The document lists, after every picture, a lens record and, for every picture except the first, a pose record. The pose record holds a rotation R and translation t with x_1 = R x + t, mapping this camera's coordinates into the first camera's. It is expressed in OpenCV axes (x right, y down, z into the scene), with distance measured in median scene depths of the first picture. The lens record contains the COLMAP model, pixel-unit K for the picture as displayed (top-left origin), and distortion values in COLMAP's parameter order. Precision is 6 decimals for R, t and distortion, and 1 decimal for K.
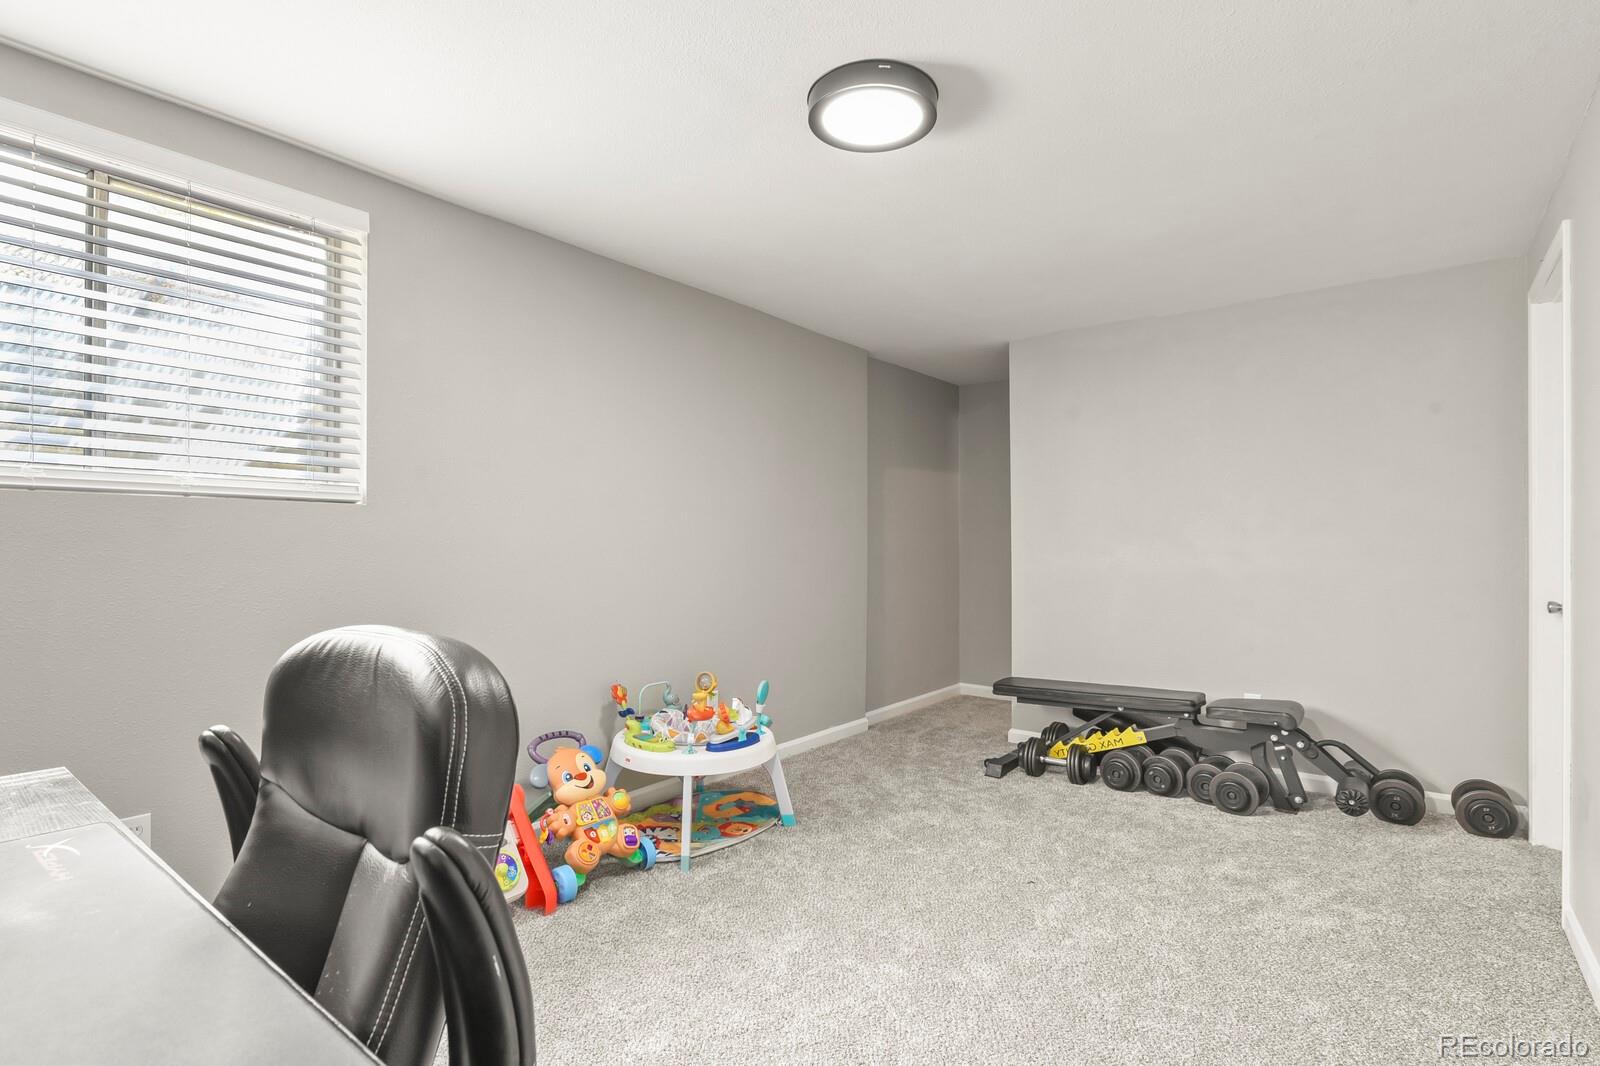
lens RADIAL K [[773.4, 0, 803.3], [0, 773.4, 538.8], [0, 0, 1]] dist [0.003631, -0.009226]
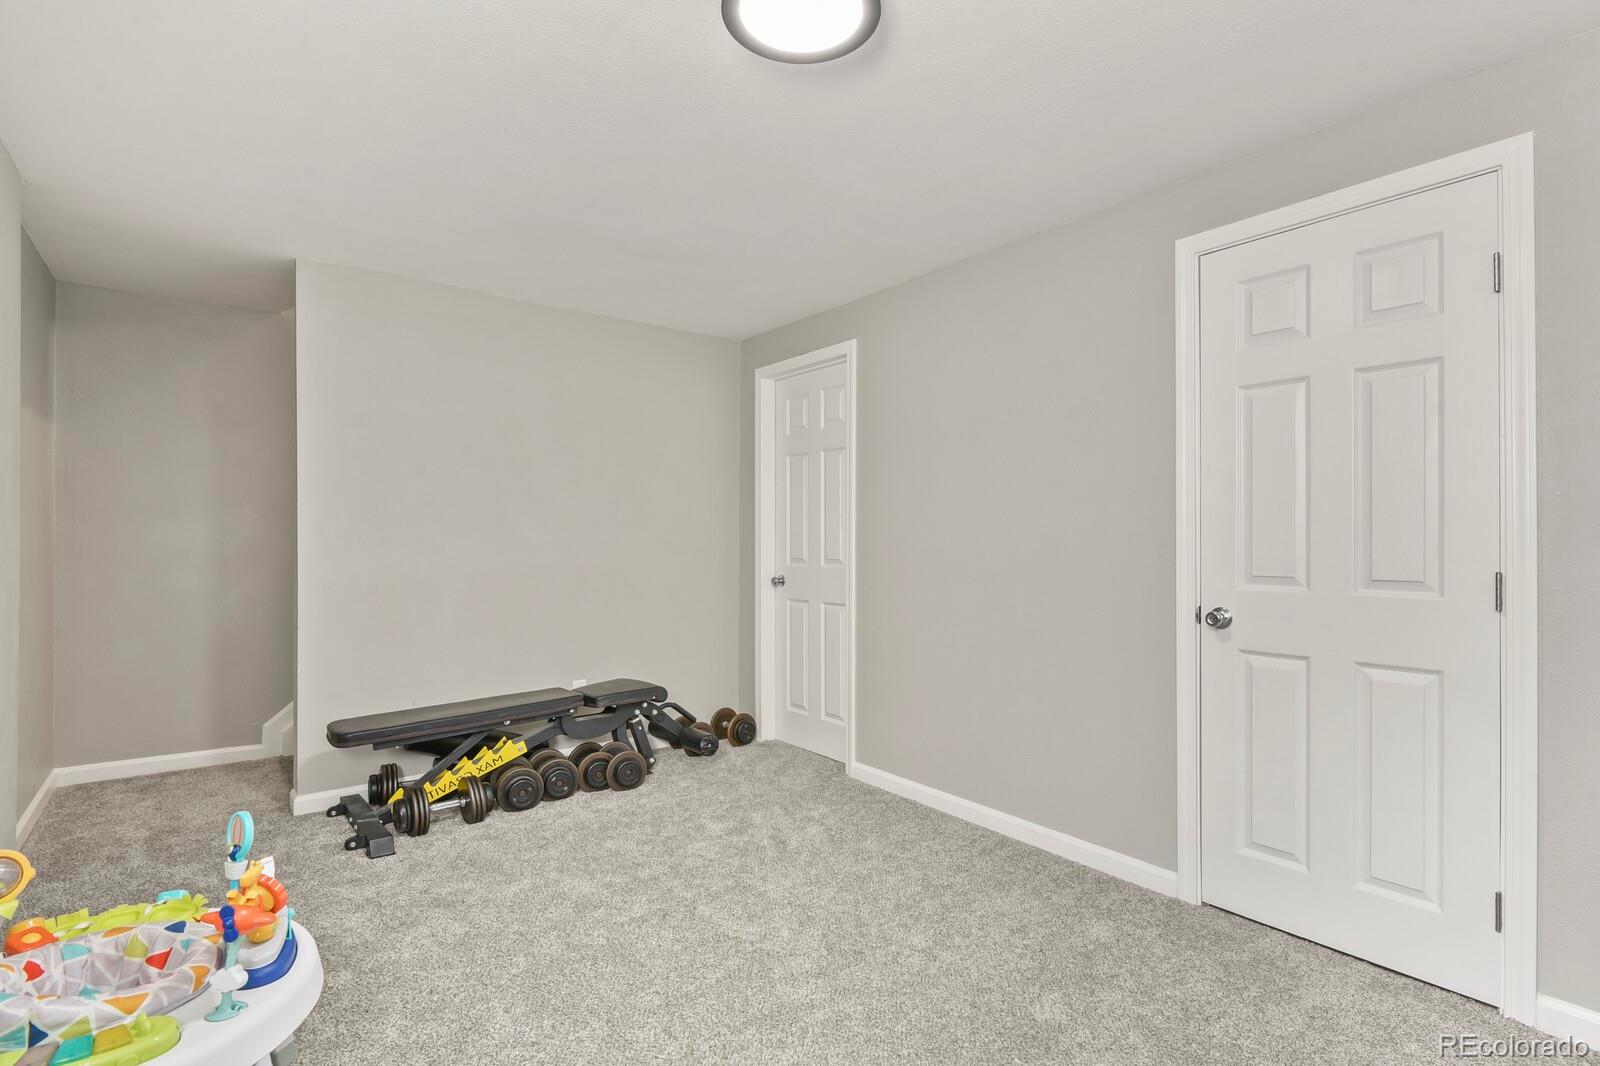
lens RADIAL K [[773.4, 0, 803.3], [0, 773.4, 538.8], [0, 0, 1]] dist [0.003631, -0.009226]
pose [[0.253433, -0.004638, 0.967342, -0.420350], [-0.002439, 0.999982, 0.005433, -0.003108], [-0.967350, -0.003737, 0.253417, 0.476104]]
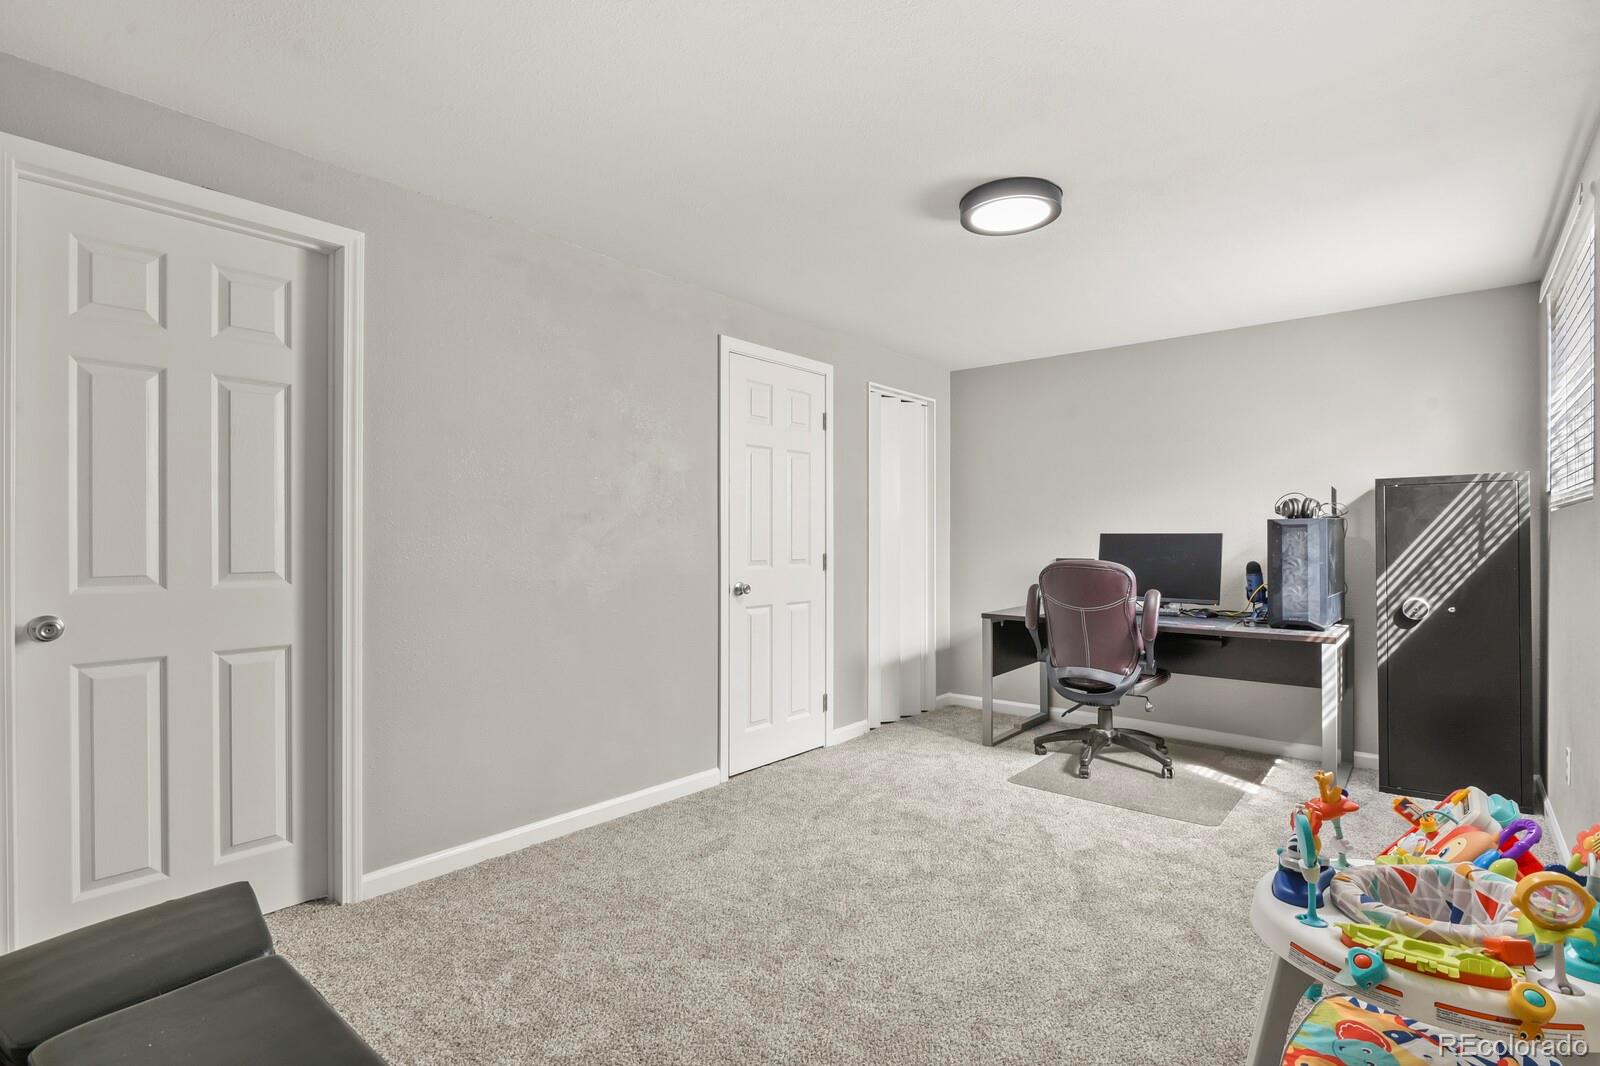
lens RADIAL K [[773.4, 0, 803.3], [0, 773.4, 538.8], [0, 0, 1]] dist [0.003631, -0.009226]
pose [[-0.998998, 0.003278, 0.044630, 0.209219], [0.002639, 0.999893, -0.014372, 0.017380], [-0.044672, -0.014240, -0.998900, 1.378830]]
